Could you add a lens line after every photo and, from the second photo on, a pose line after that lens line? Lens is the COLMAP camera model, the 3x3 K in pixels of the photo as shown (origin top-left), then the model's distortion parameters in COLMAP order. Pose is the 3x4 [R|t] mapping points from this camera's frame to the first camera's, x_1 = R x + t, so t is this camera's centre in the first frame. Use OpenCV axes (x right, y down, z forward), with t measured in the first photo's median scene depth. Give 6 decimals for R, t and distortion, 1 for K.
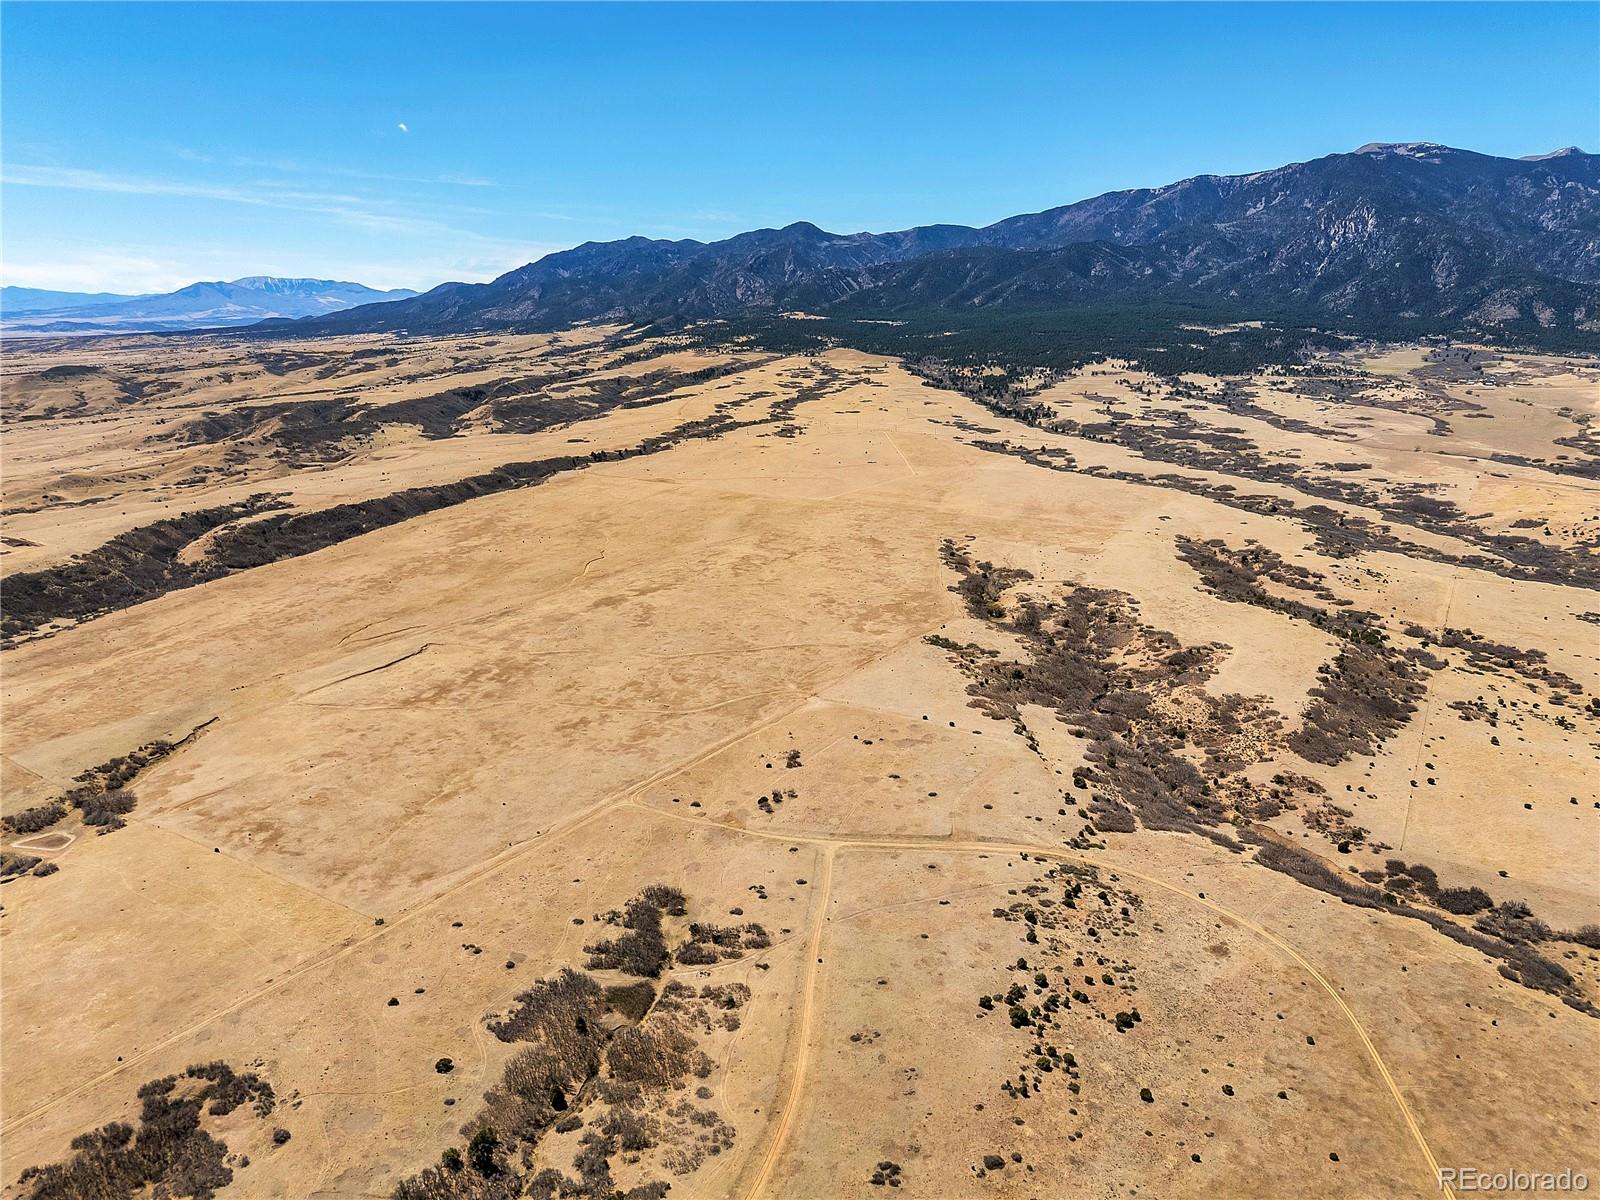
lens RADIAL K [[1169.7, 0, 800.0], [0, 1169.7, 600.0], [0, 0, 1]] dist [0.075144, -0.068085]
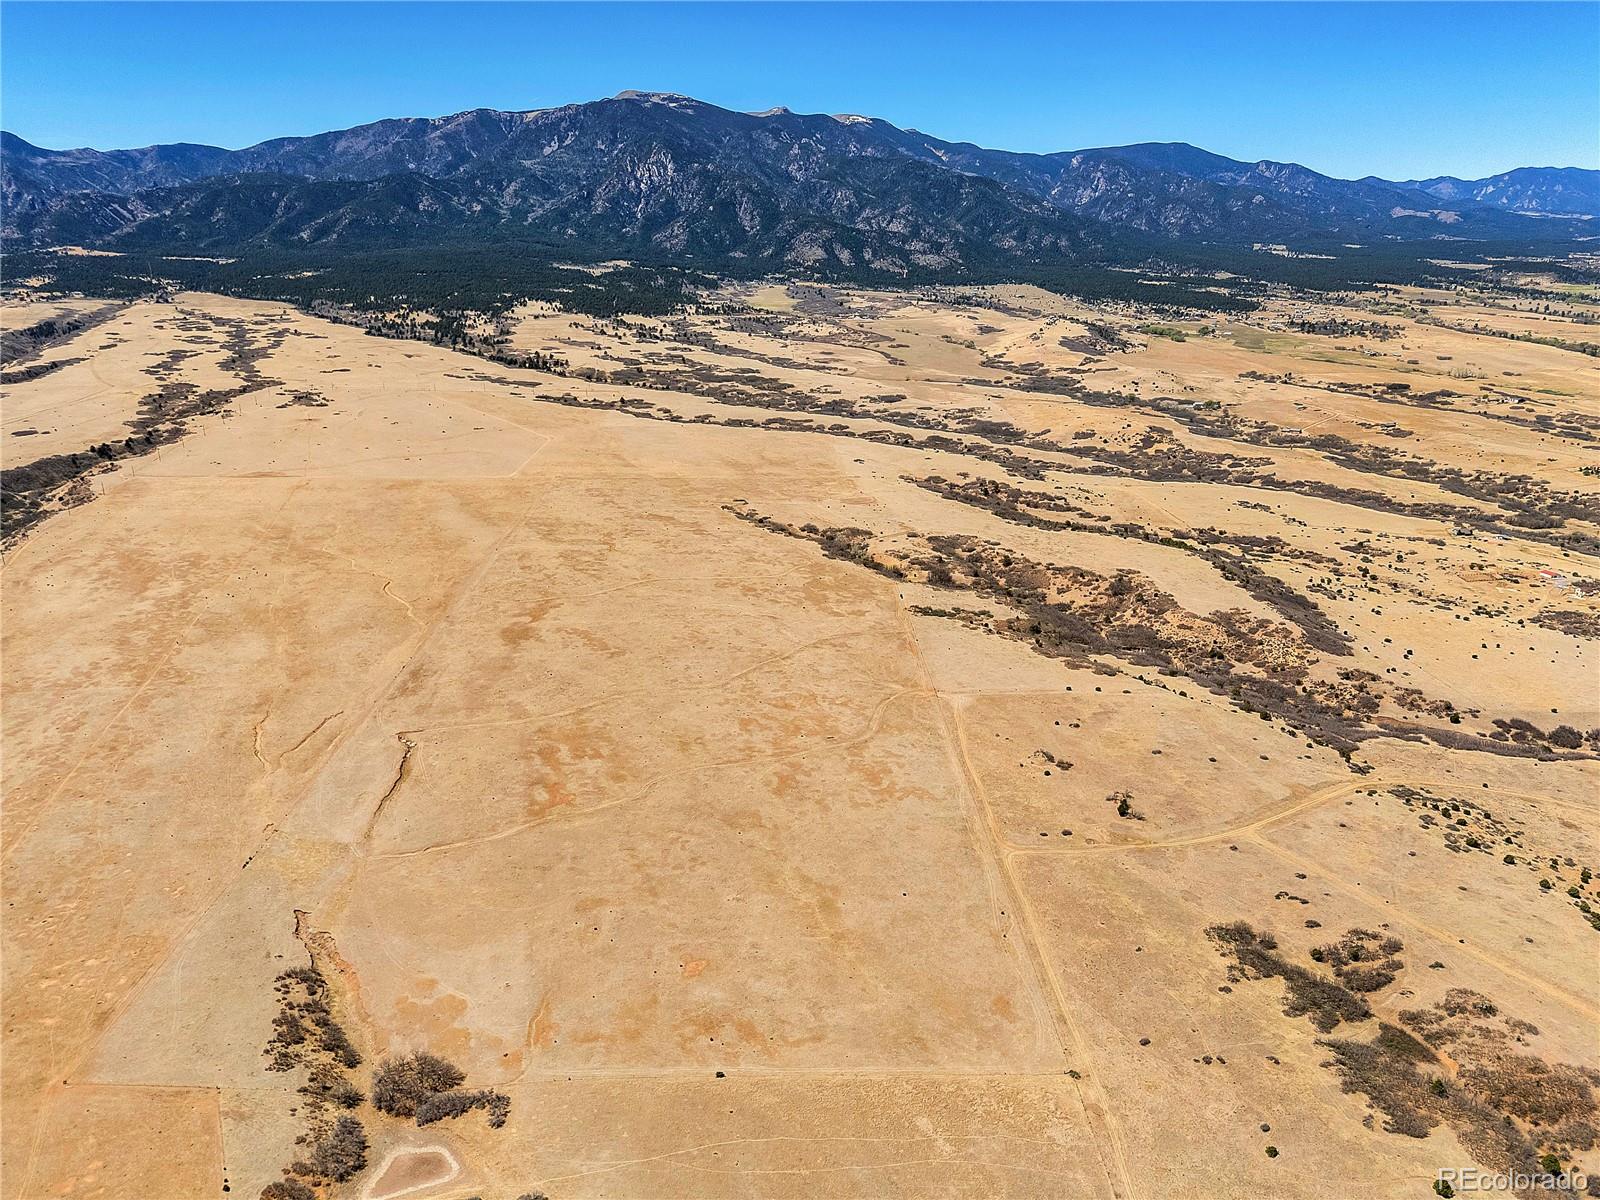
lens RADIAL K [[1171.4, 0, 800.0], [0, 1171.4, 600.0], [0, 0, 1]] dist [0.069000, -0.057668]
pose [[0.821076, -0.167232, 0.545773, -0.170518], [0.138998, 0.985917, 0.092986, -0.027180], [-0.553637, -0.000488, 0.832758, 0.084463]]
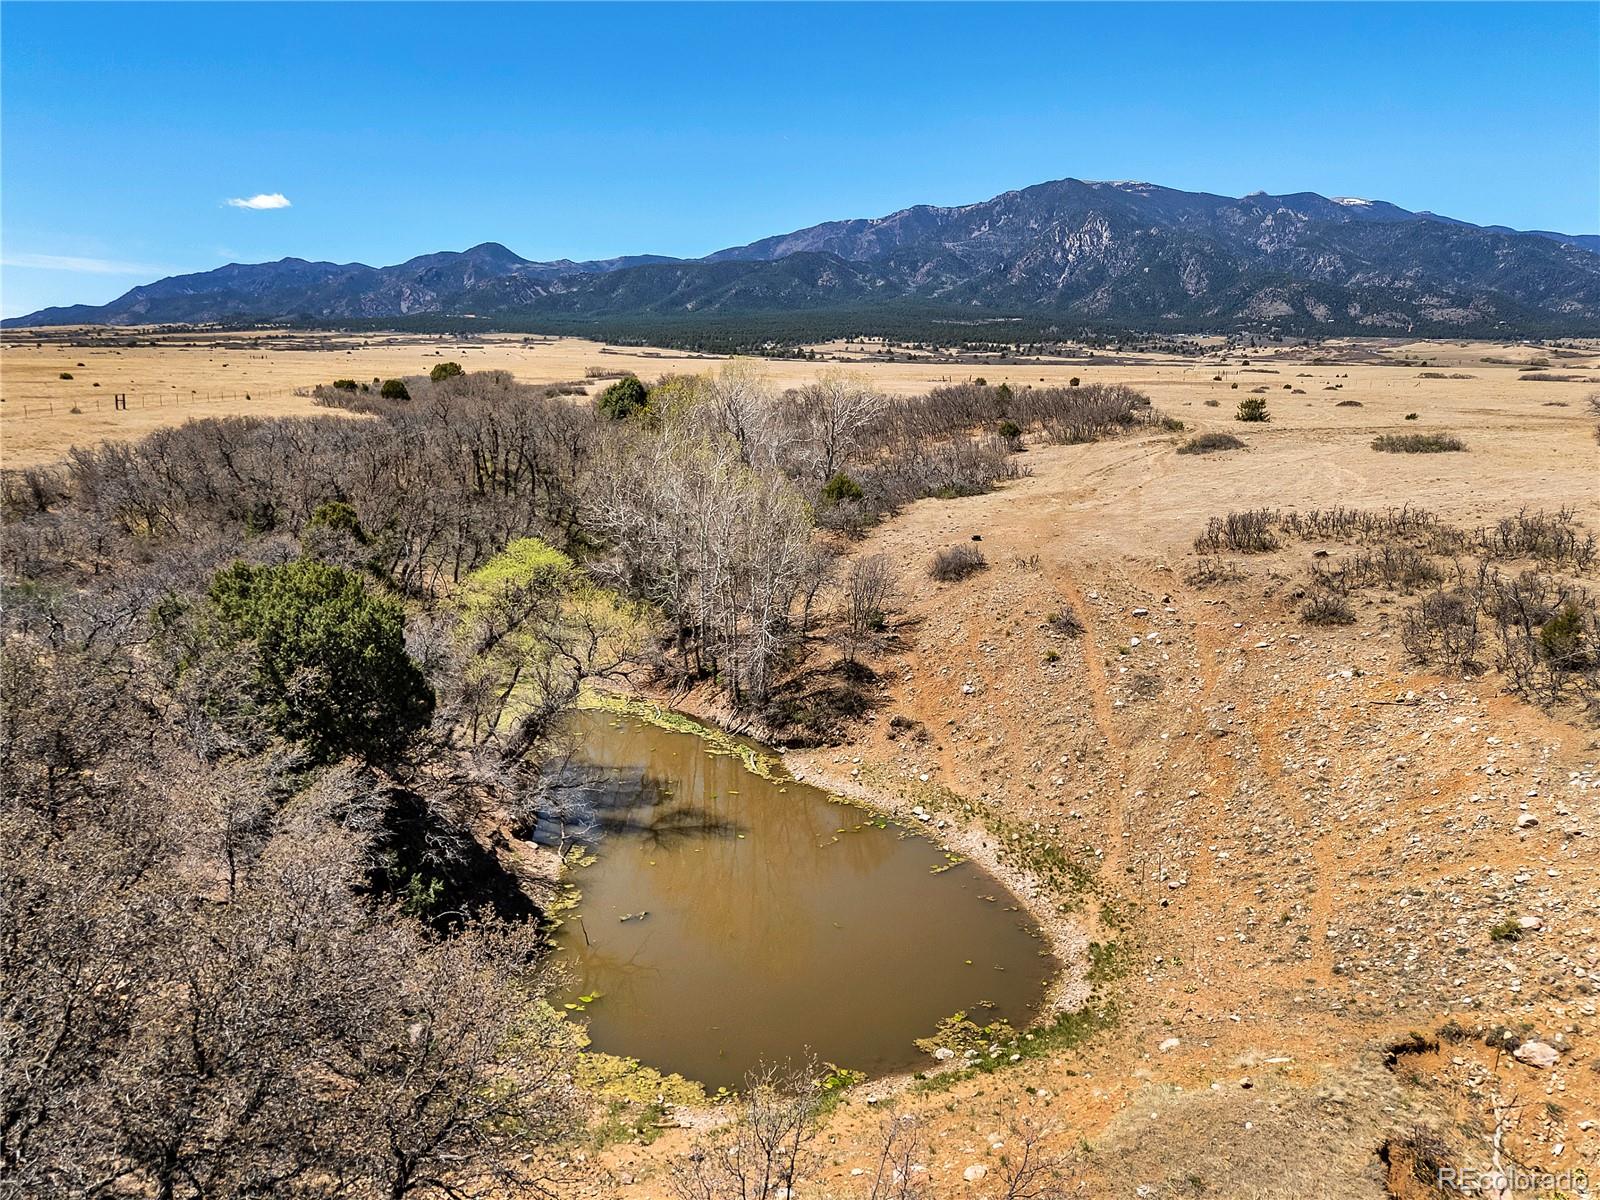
lens RADIAL K [[1171.4, 0, 800.0], [0, 1171.4, 600.0], [0, 0, 1]] dist [0.069000, -0.057668]
pose [[0.973442, -0.039095, 0.225569, 0.062787], [0.051420, 0.997473, -0.049027, -0.000649], [-0.223082, 0.059324, 0.972993, 0.383185]]
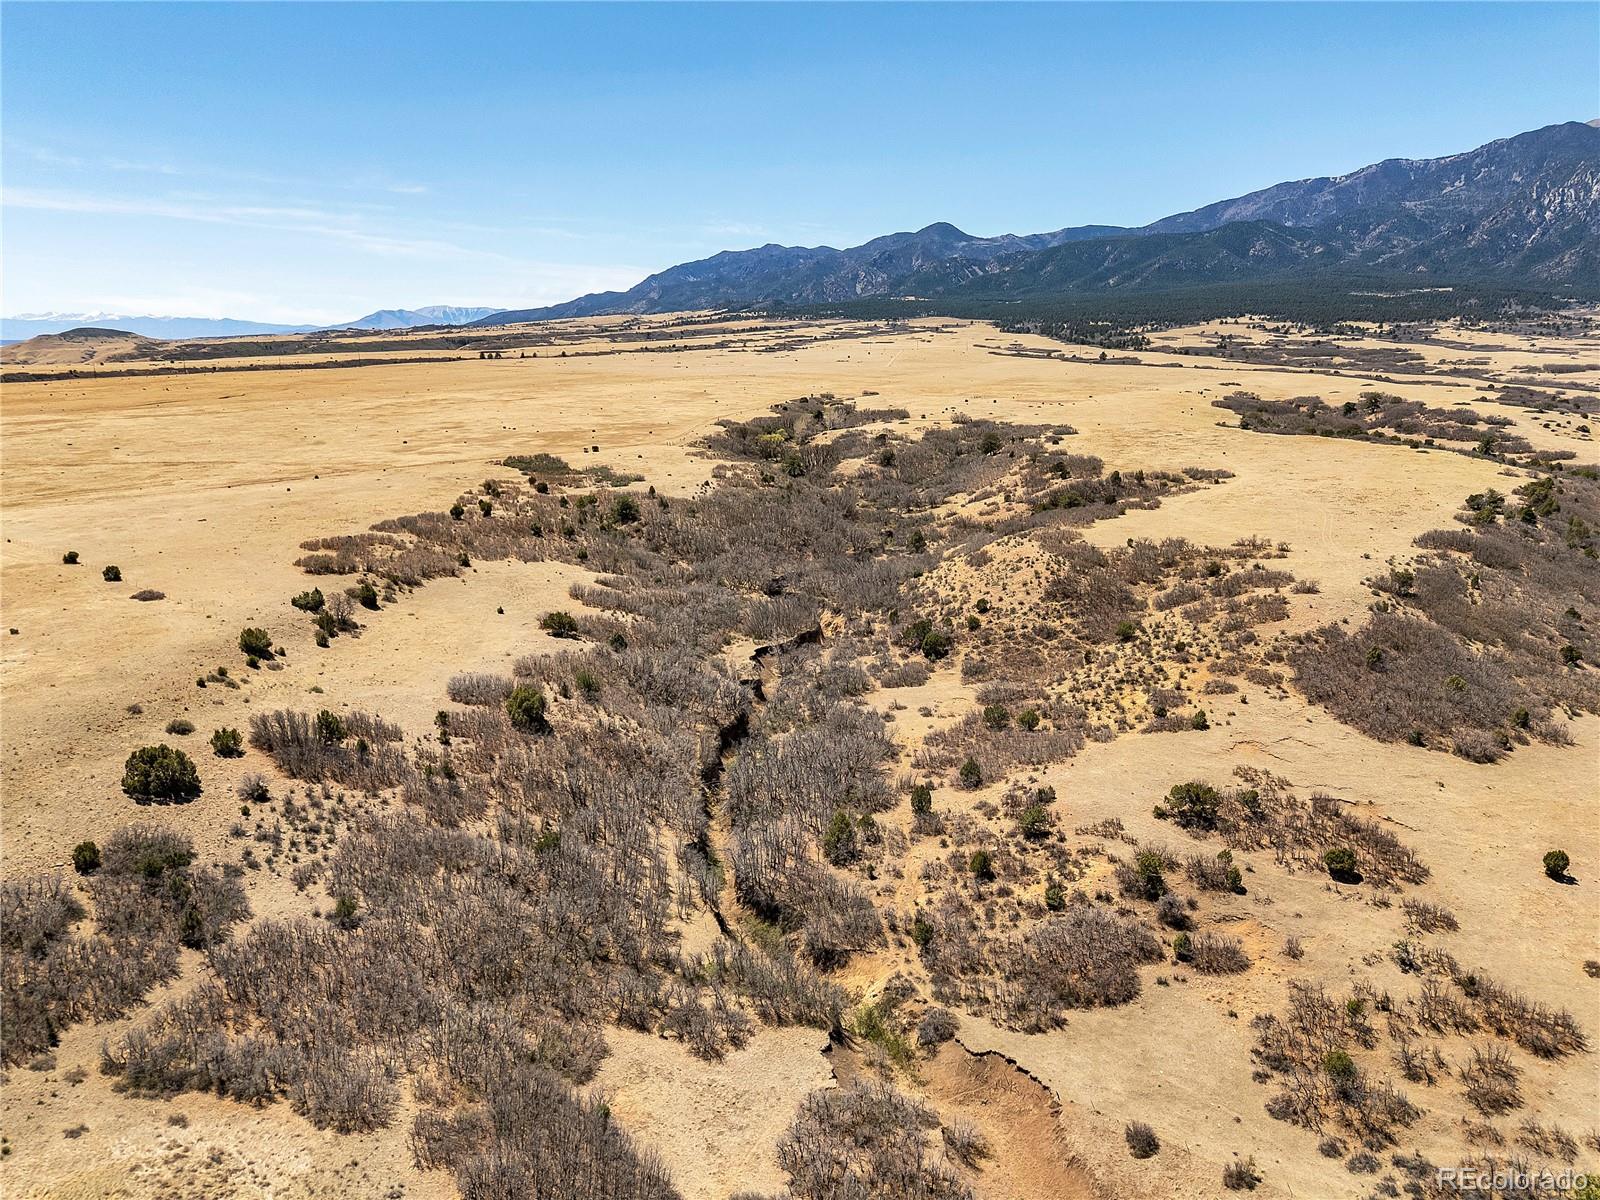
lens RADIAL K [[1169.7, 0, 800.0], [0, 1169.7, 600.0], [0, 0, 1]] dist [0.075144, -0.068085]
pose [[0.990492, 0.028157, -0.134656, 0.093774], [-0.031796, 0.999183, -0.024953, 0.031791], [0.133843, 0.028998, 0.990578, 0.202629]]
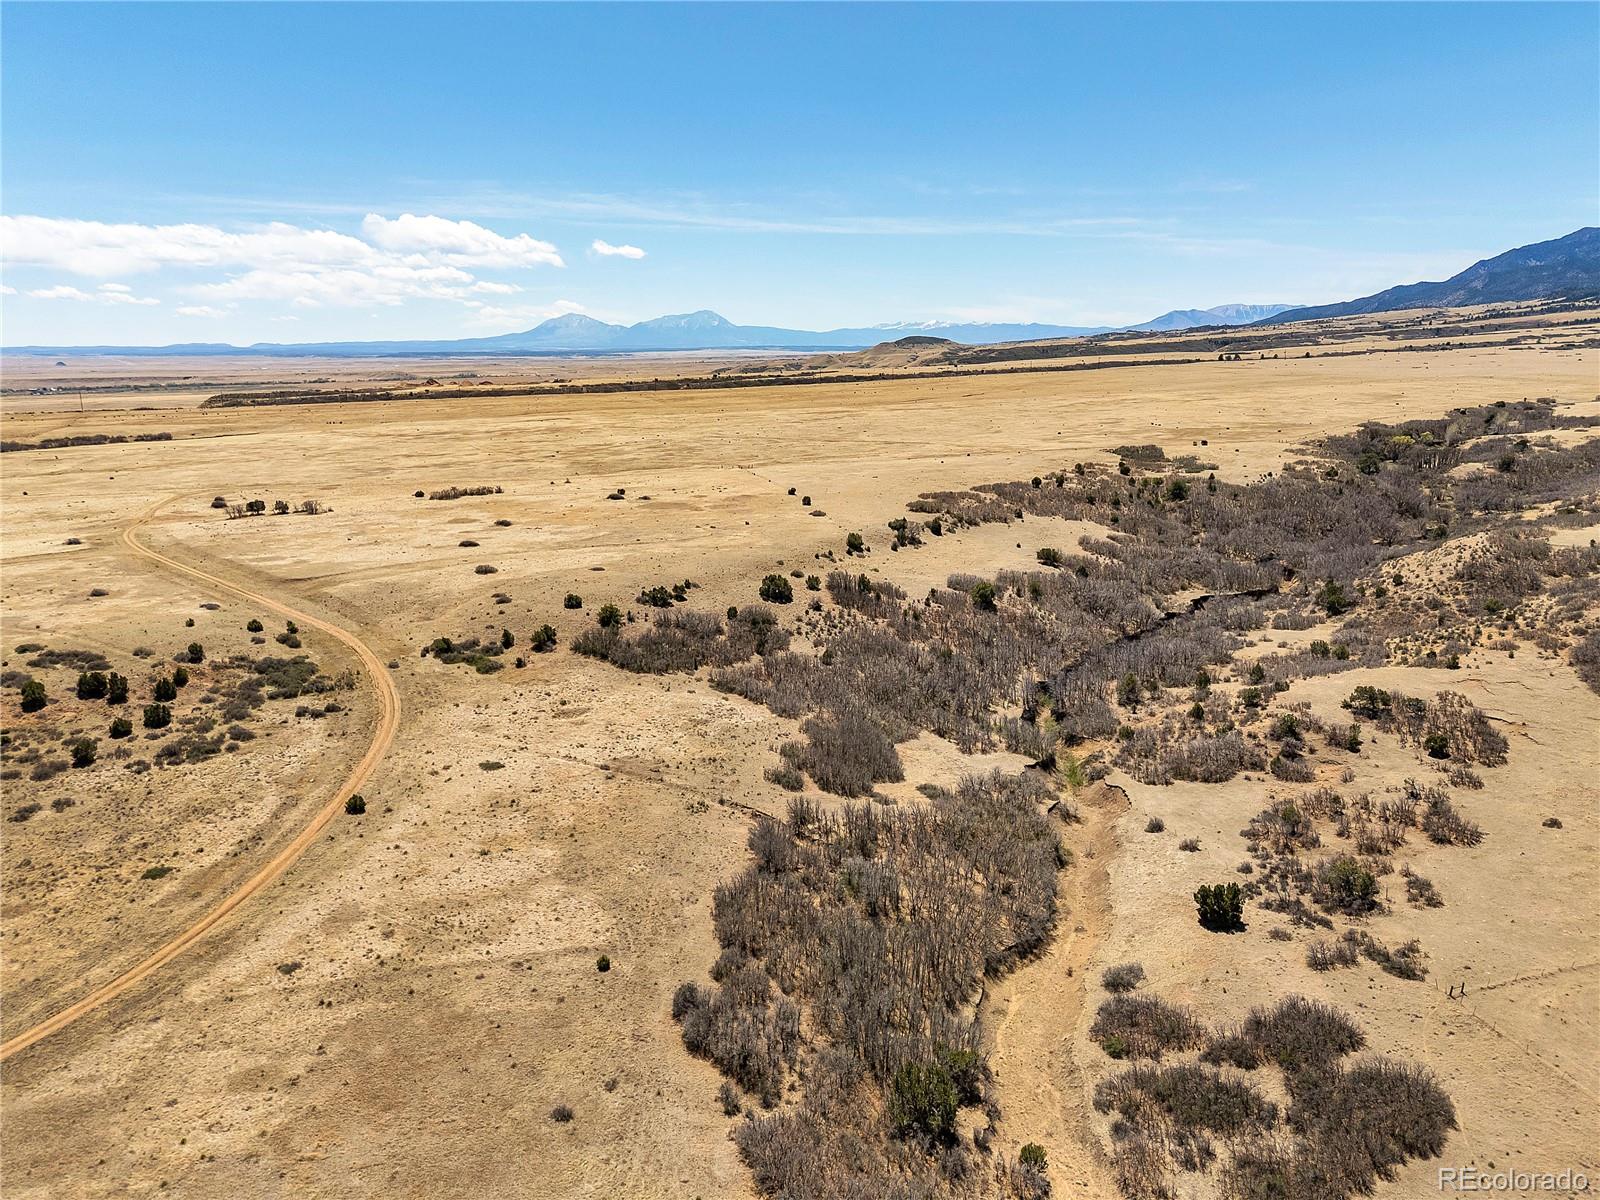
lens RADIAL K [[1165.5, 0, 800.0], [0, 1165.5, 600.0], [0, 0, 1]] dist [0.102252, -0.104027]
pose [[0.718701, 0.143185, -0.680416, 0.128419], [-0.161418, 0.986191, 0.037032, 0.035887], [0.676323, 0.083216, 0.731889, 0.179354]]
